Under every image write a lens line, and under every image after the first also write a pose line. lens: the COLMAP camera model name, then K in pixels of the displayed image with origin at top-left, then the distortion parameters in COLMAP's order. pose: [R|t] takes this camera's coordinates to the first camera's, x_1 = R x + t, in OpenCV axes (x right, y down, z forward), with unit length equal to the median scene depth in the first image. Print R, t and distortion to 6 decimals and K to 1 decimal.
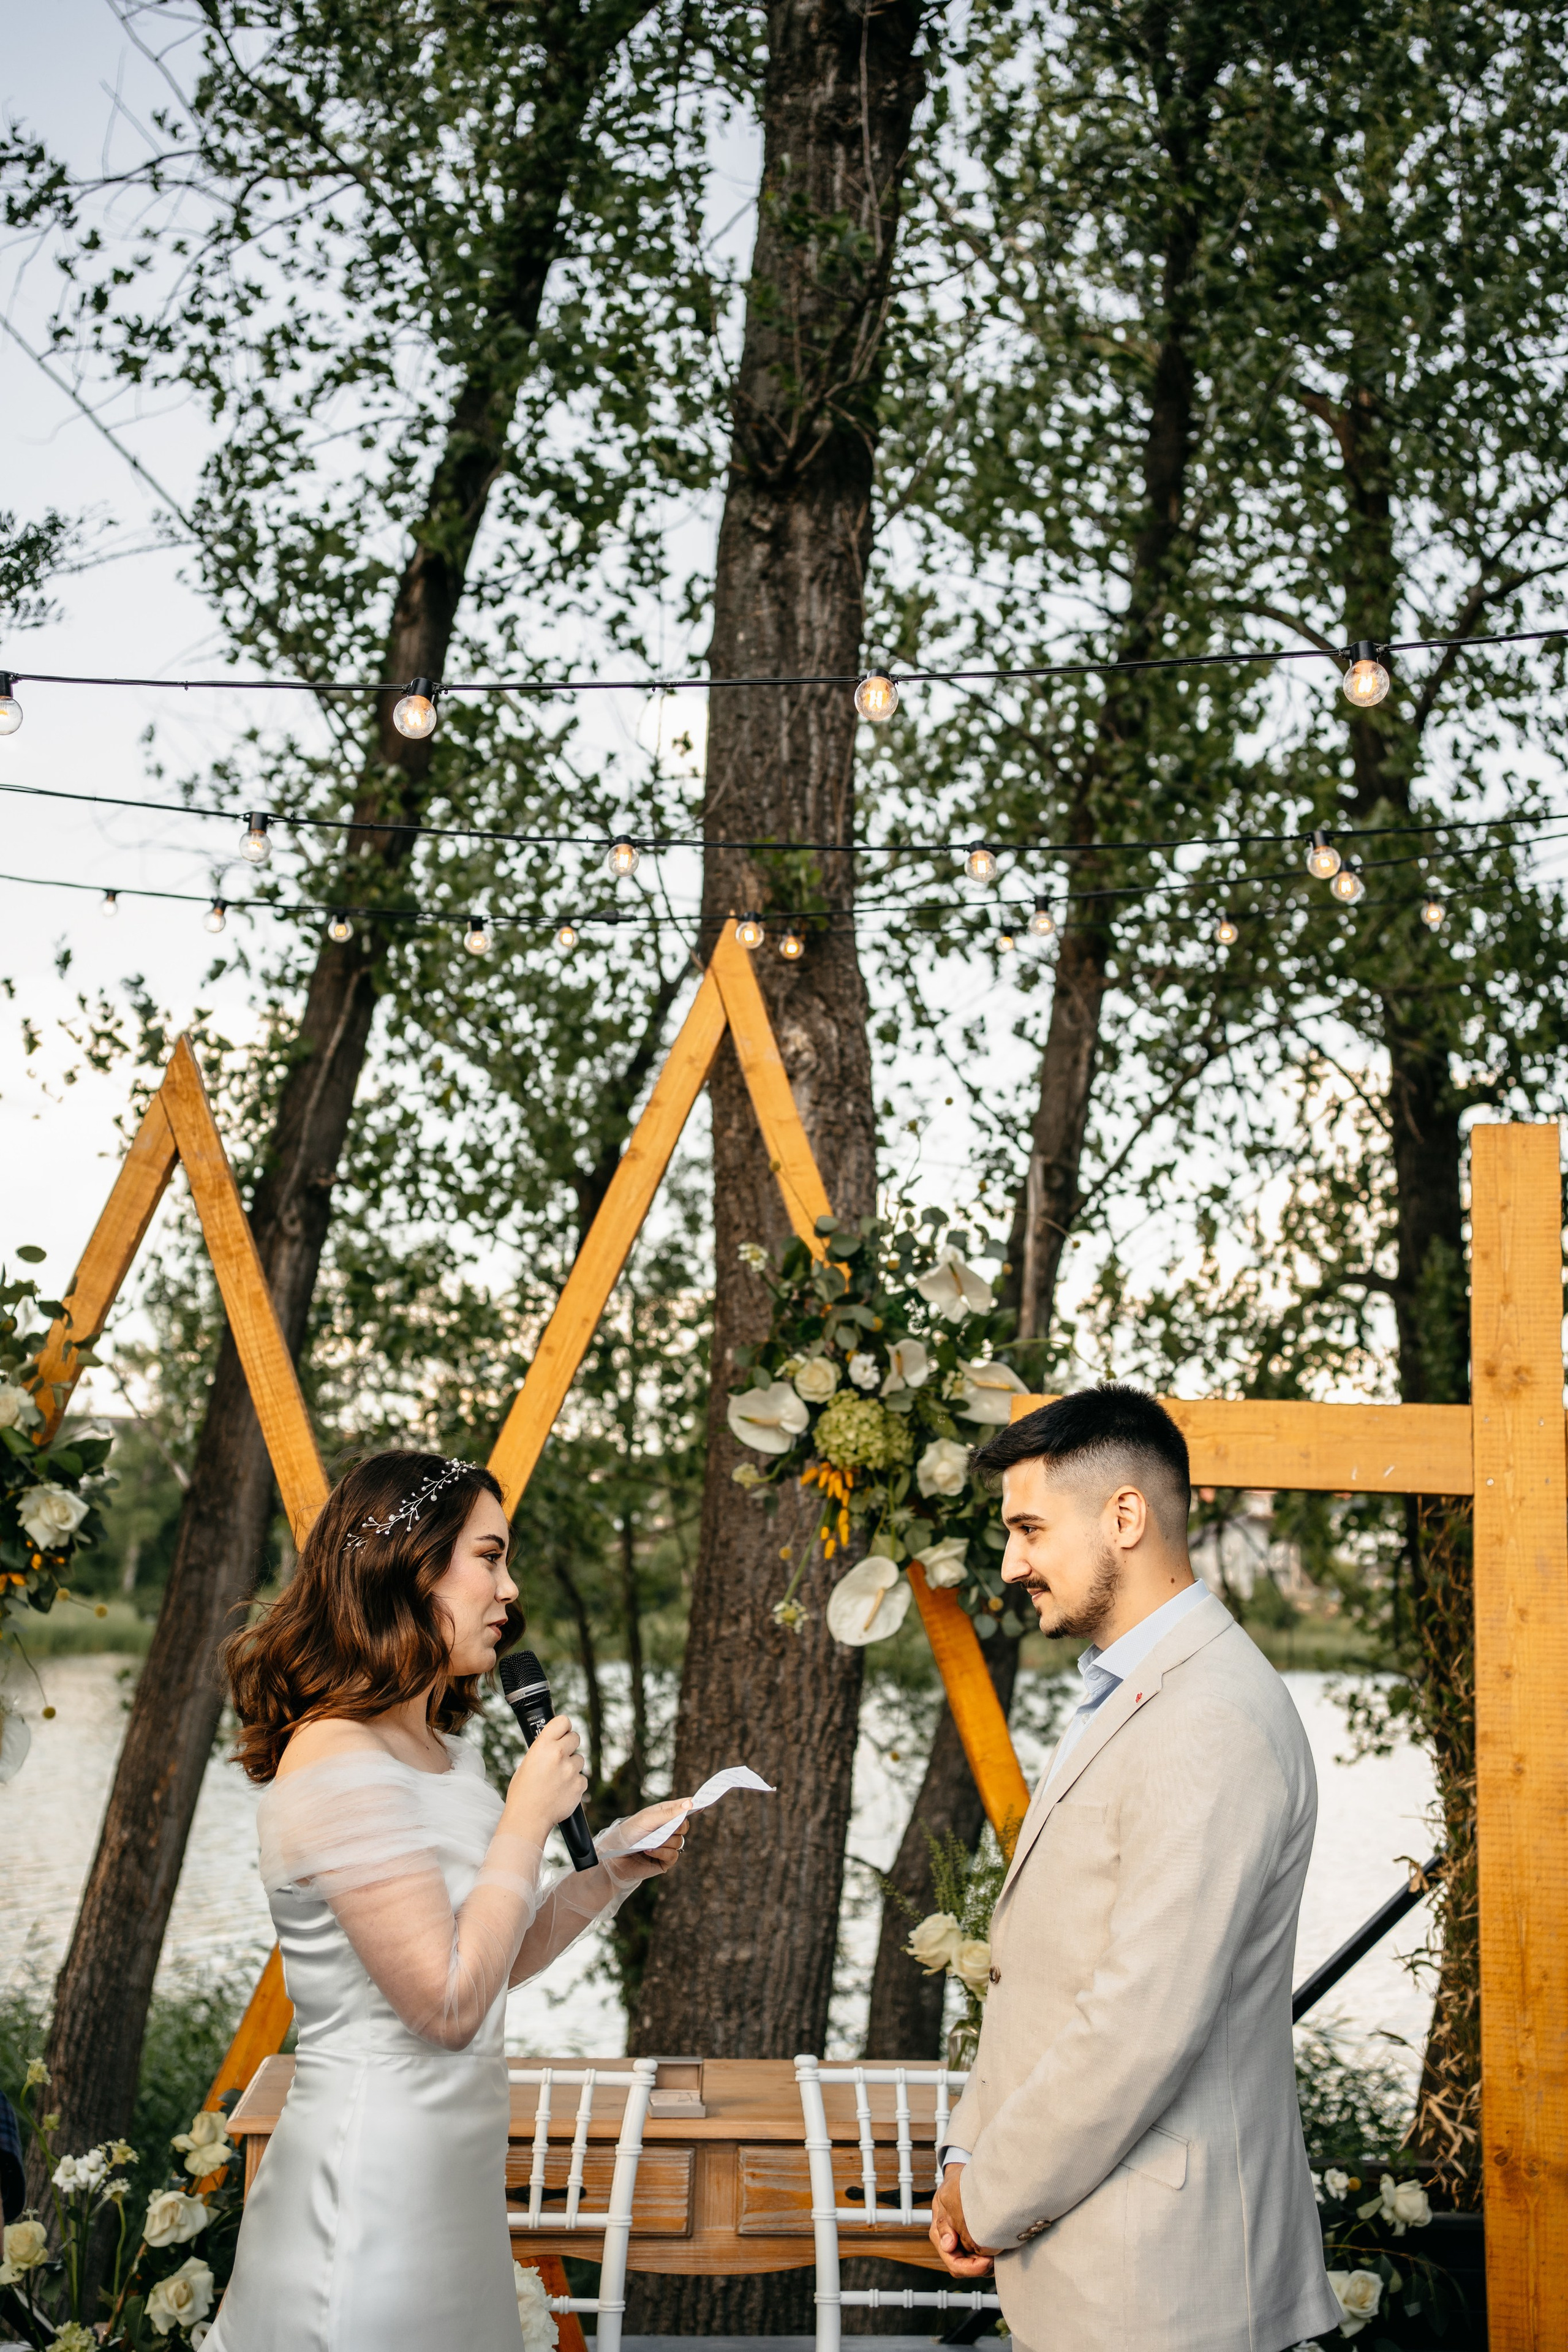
lens RADIAL K [[2445.1, 0, 759.3], [0, 2445.1, 1172.4], [0, 0, 1]] dist [0.009600, 0.000000]
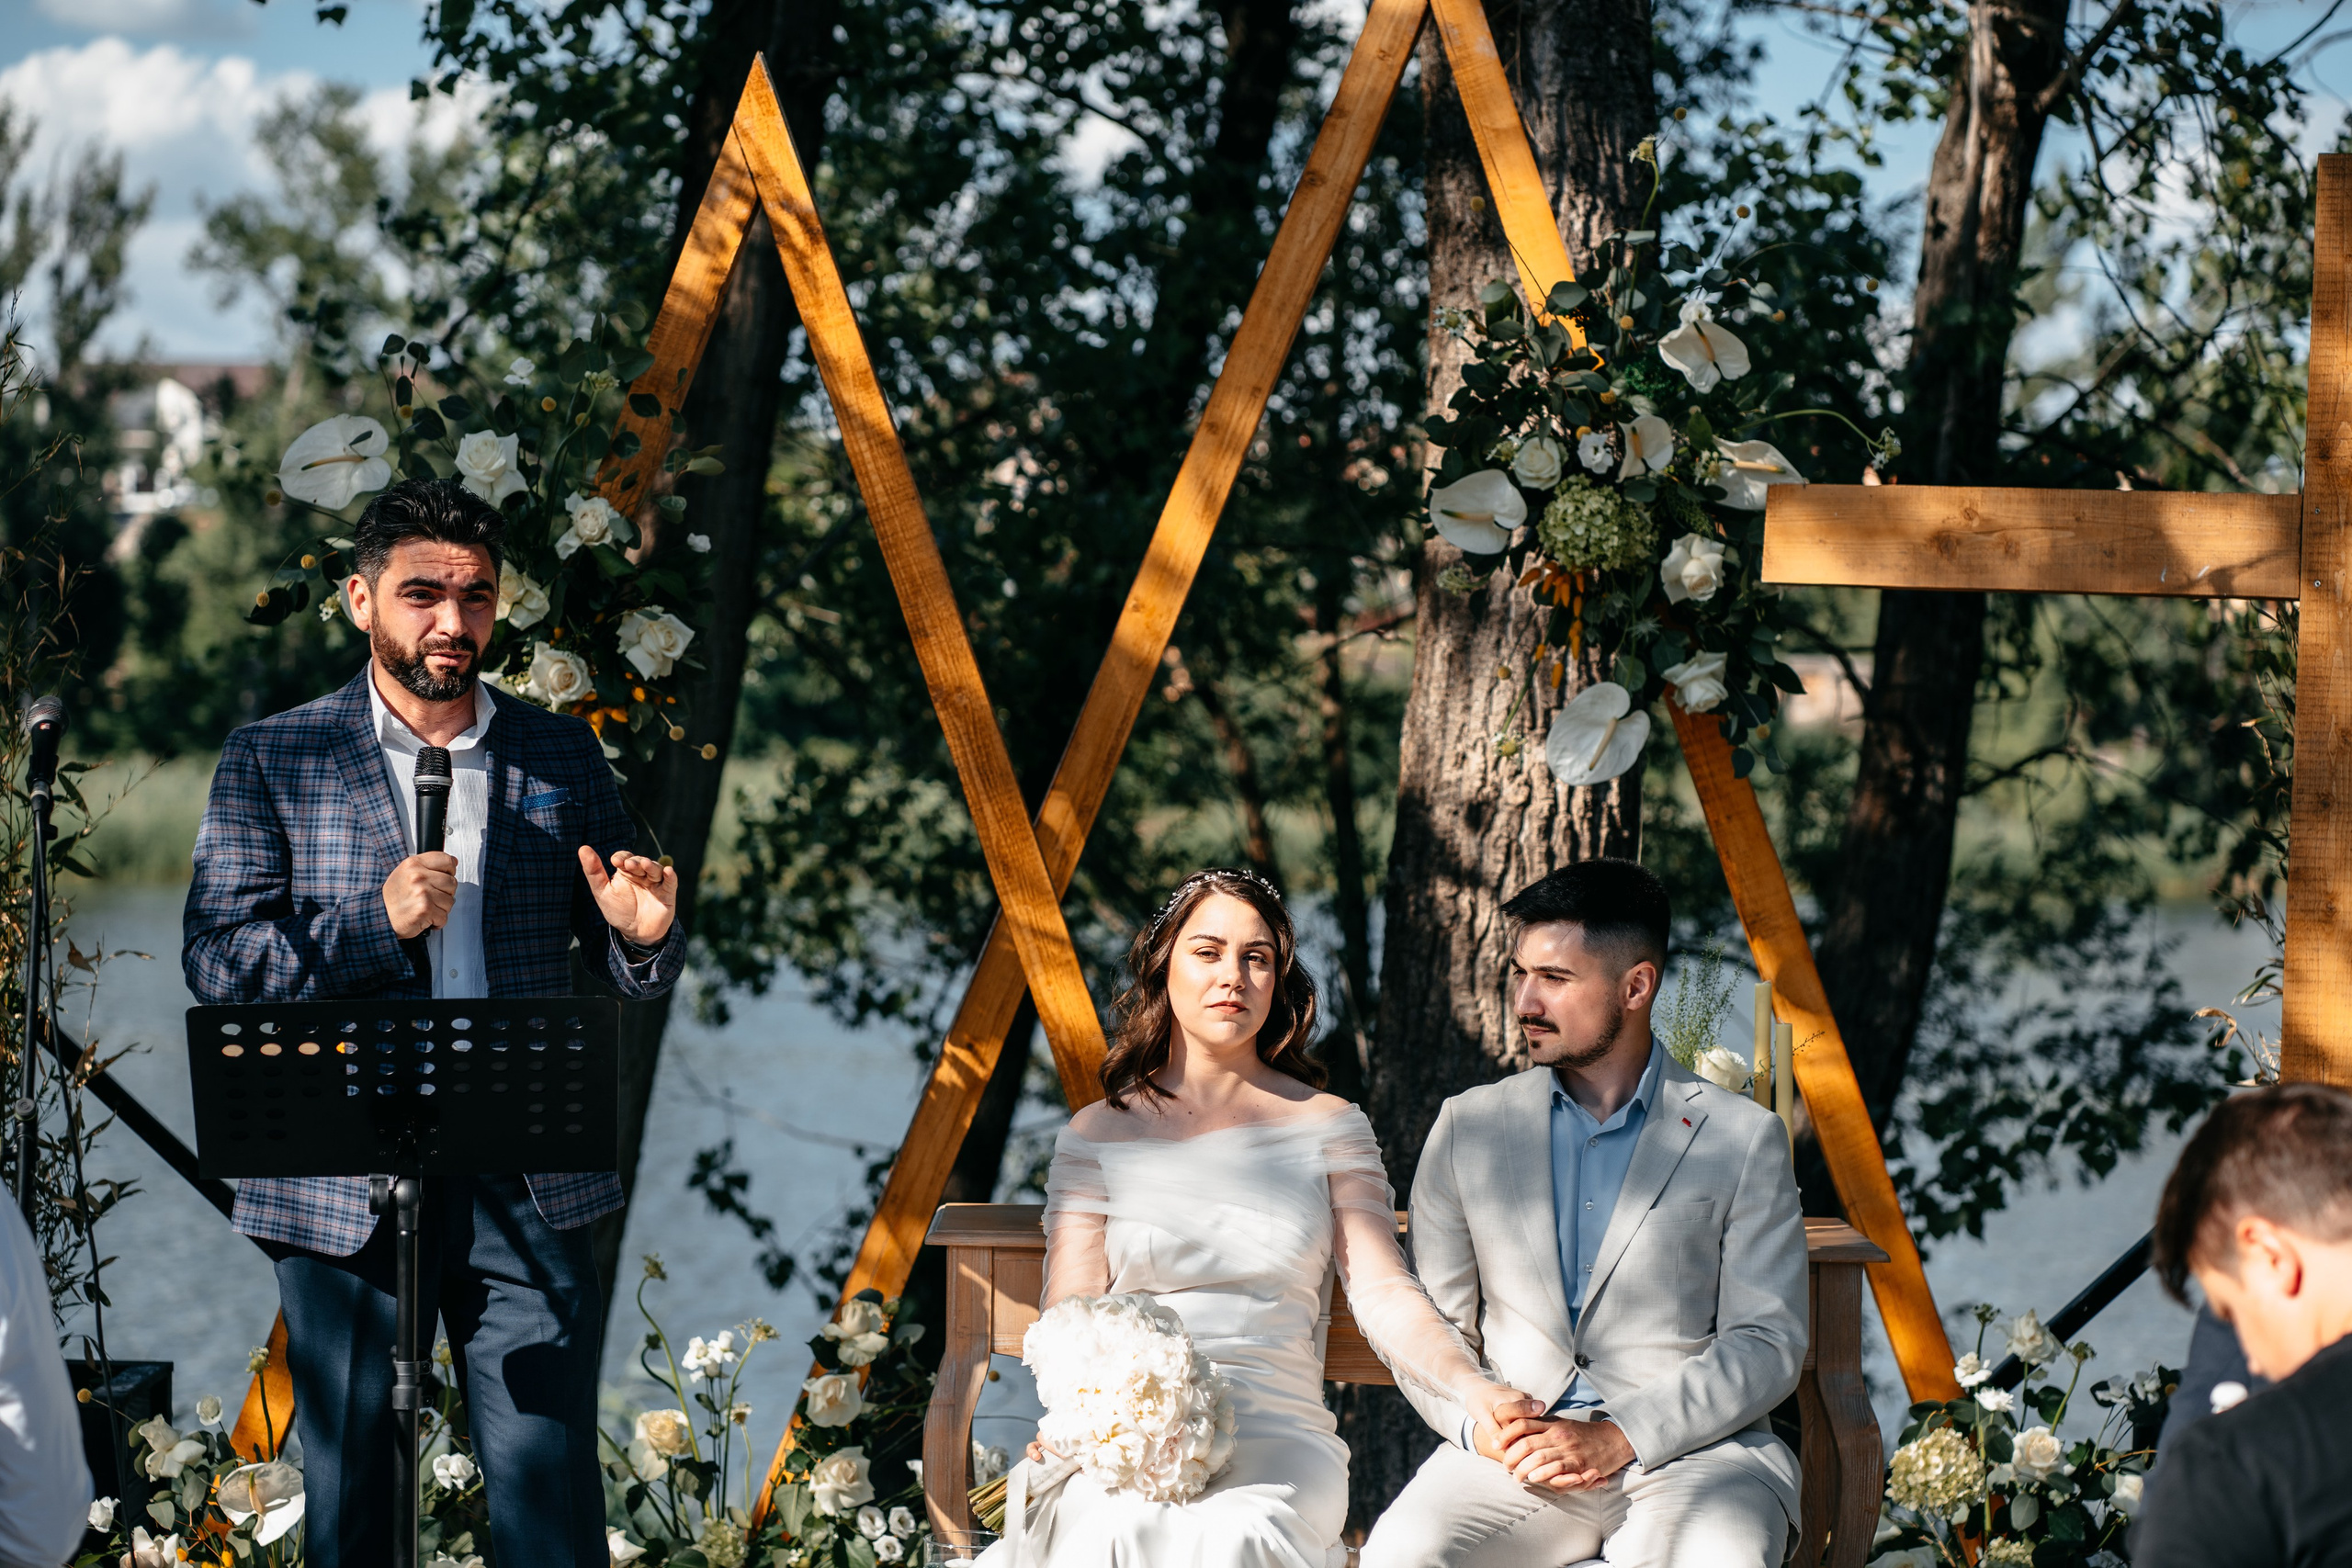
lens RADIAL K [[5613.7, 0, 1190.7], [0, 5613.7, 756.4], [0, 0, 1]] dist [-0.043173, 0.000000]
pose [[0.996473, -0.011659, -0.083097, 0.063098], [0.025907, 0.984667, 0.172508, -0.148362], [0.079812, -0.174052, 0.981497, -0.888083]]
